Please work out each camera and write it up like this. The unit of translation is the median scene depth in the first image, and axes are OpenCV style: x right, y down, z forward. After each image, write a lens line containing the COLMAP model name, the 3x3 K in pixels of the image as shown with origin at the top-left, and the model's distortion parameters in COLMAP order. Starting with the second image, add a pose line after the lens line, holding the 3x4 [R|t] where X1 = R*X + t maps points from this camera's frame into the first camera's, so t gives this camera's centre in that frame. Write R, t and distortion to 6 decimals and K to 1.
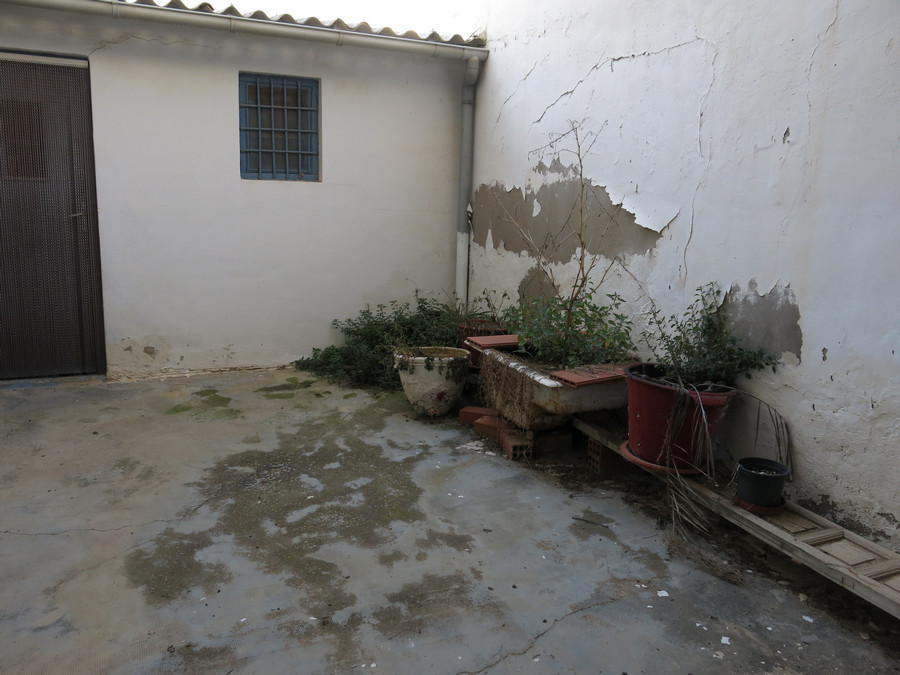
lens RADIAL K [[740.5, 0, 456.7], [0, 740.5, 340.7], [0, 0, 1]] dist [-0.012808, 0.008834]
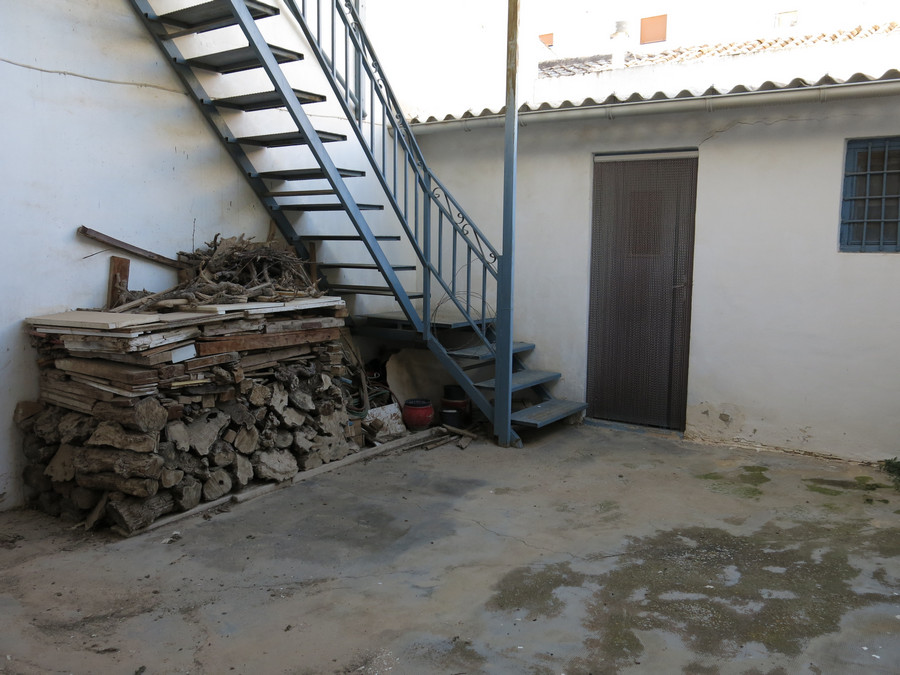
lens RADIAL K [[740.5, 0, 456.5], [0, 740.5, 336.6], [0, 0, 1]] dist [-0.012808, 0.008834]
pose [[0.537649, 0.073699, -0.839942, 0.331071], [-0.164975, 0.986113, -0.019076, -0.023660], [0.826872, 0.148826, 0.542341, 0.161137]]
